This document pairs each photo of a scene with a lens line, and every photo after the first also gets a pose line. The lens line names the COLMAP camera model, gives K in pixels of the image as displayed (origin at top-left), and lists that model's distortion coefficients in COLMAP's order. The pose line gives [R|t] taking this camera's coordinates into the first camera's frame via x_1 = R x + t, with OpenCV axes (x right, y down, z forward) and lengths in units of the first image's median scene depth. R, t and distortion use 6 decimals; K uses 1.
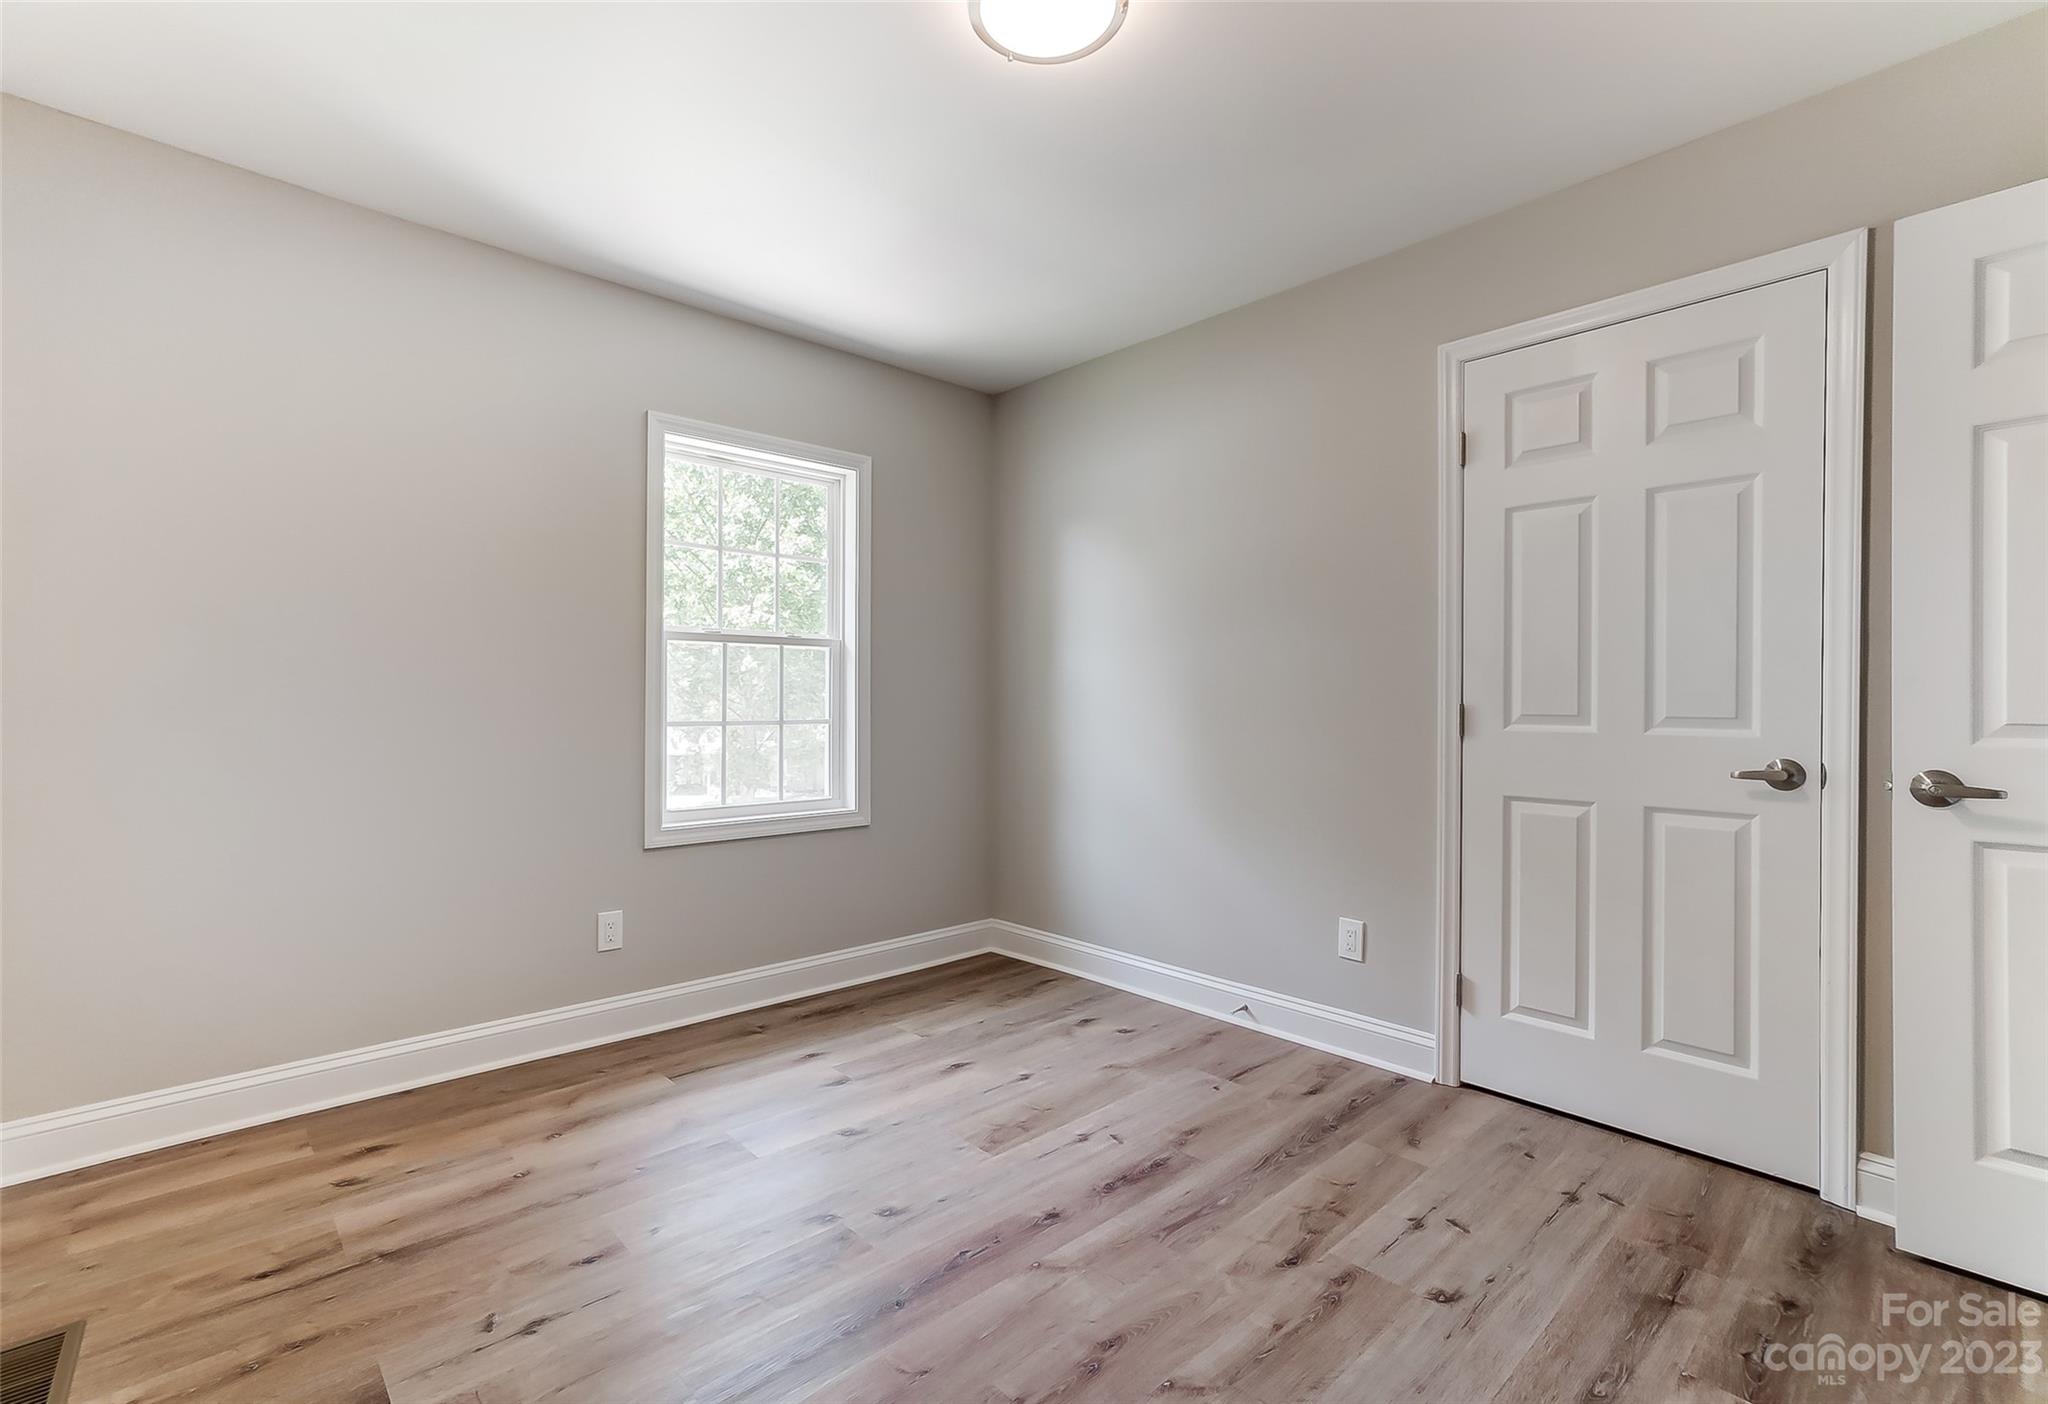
lens RADIAL K [[930.7, 0, 970.6], [0, 930.7, 701.4], [0, 0, 1]] dist [0.002523, 0.000369]
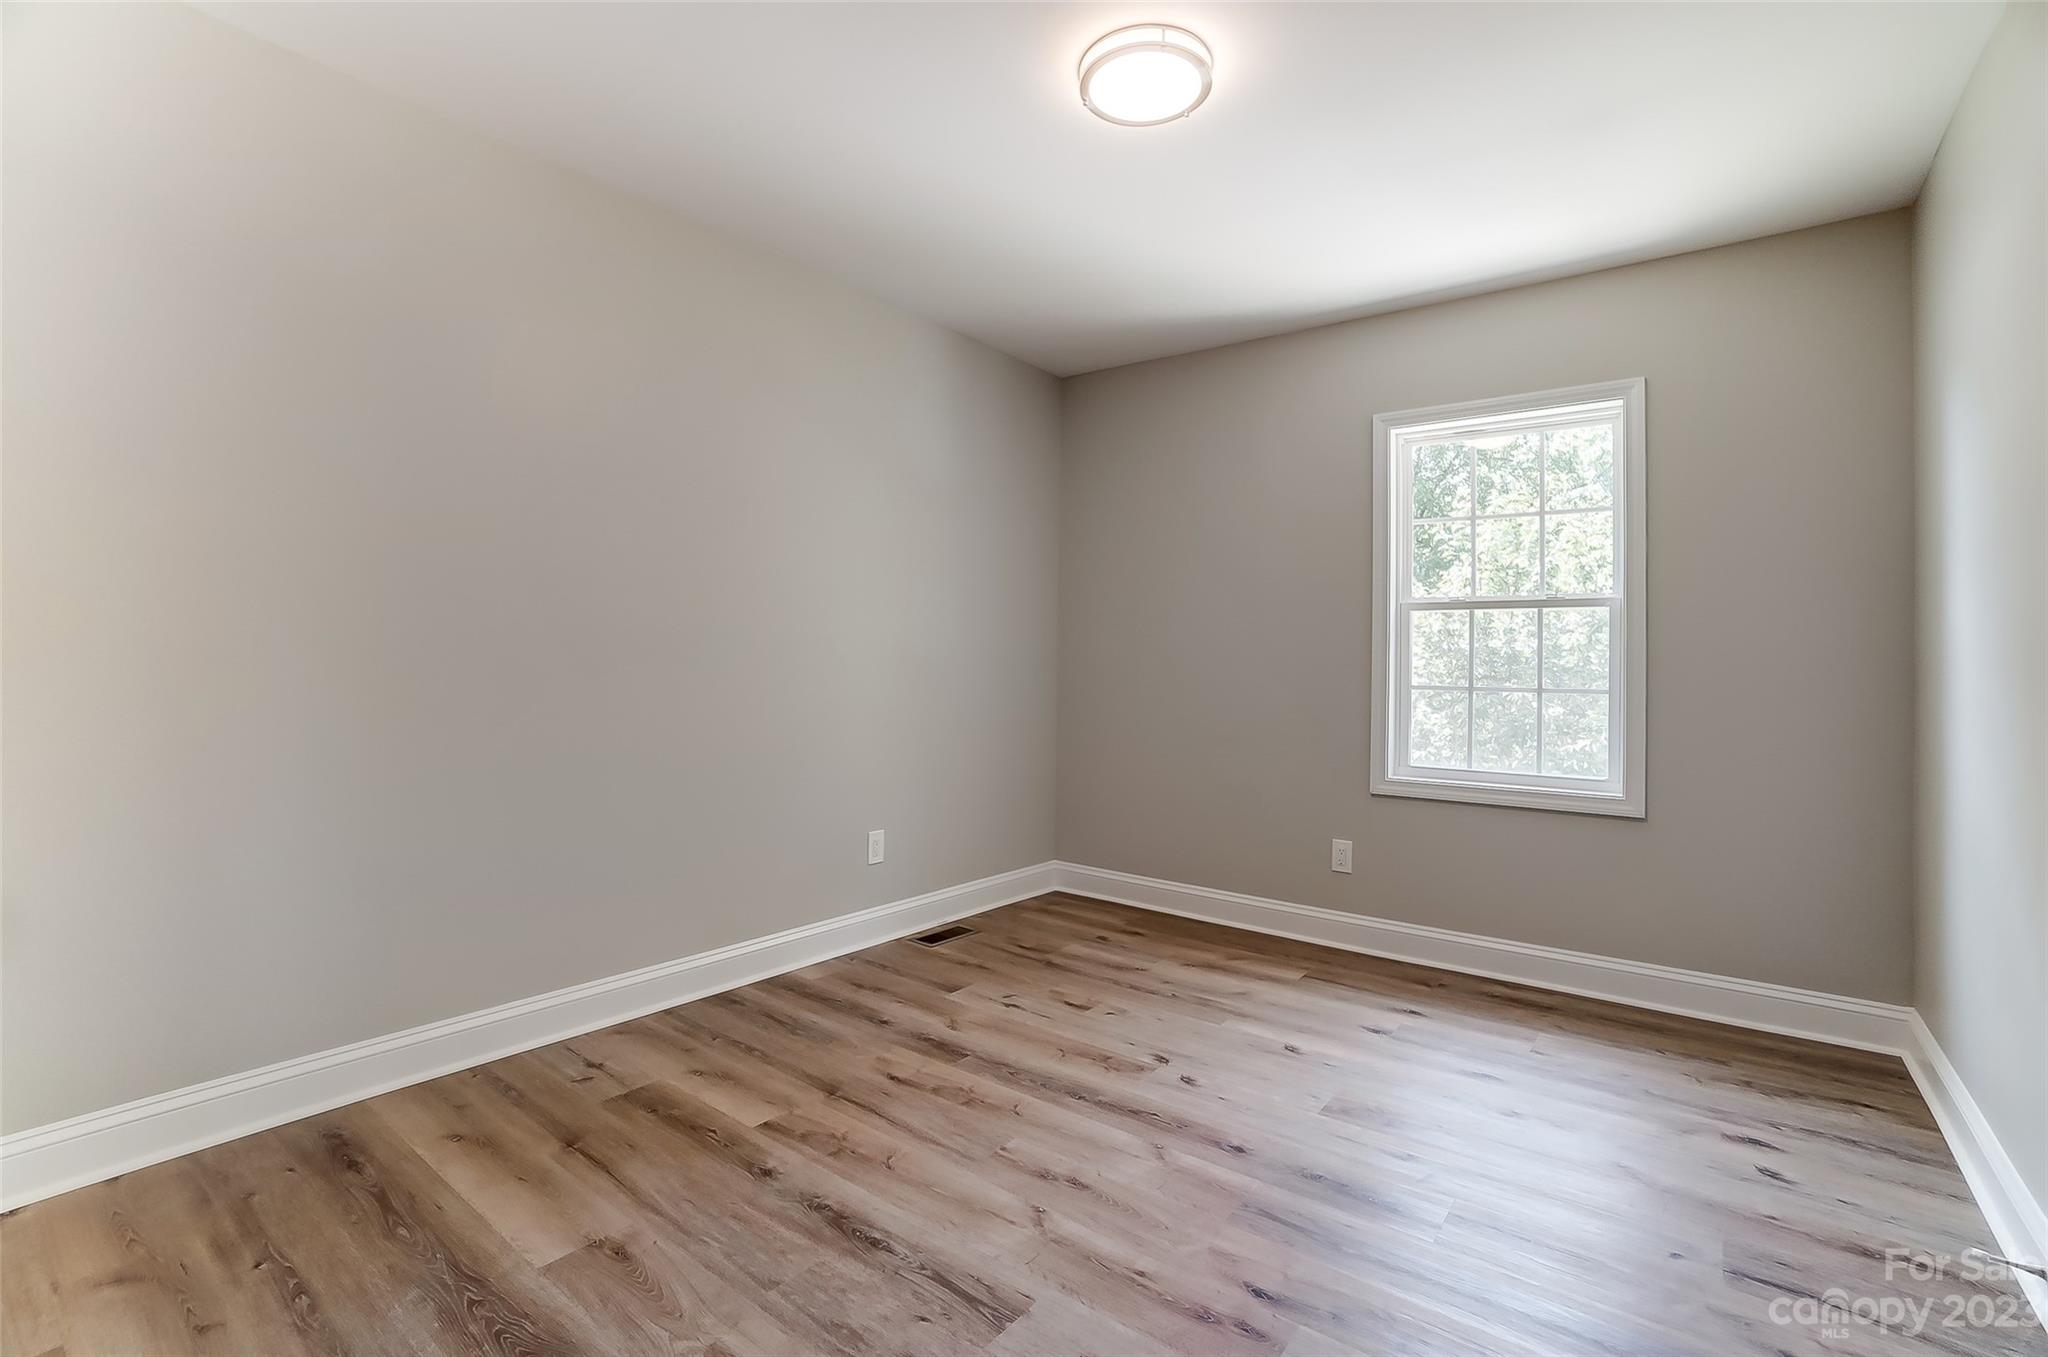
lens RADIAL K [[913.6, 0, 1016.7], [0, 913.6, 669.9], [0, 0, 1]] dist [-0.069857, 0.025397]
pose [[0.170874, 0.003962, -0.985285, 0.639939], [-0.011988, 0.999926, 0.001942, 0.006472], [0.985220, 0.011480, 0.170908, 0.353176]]
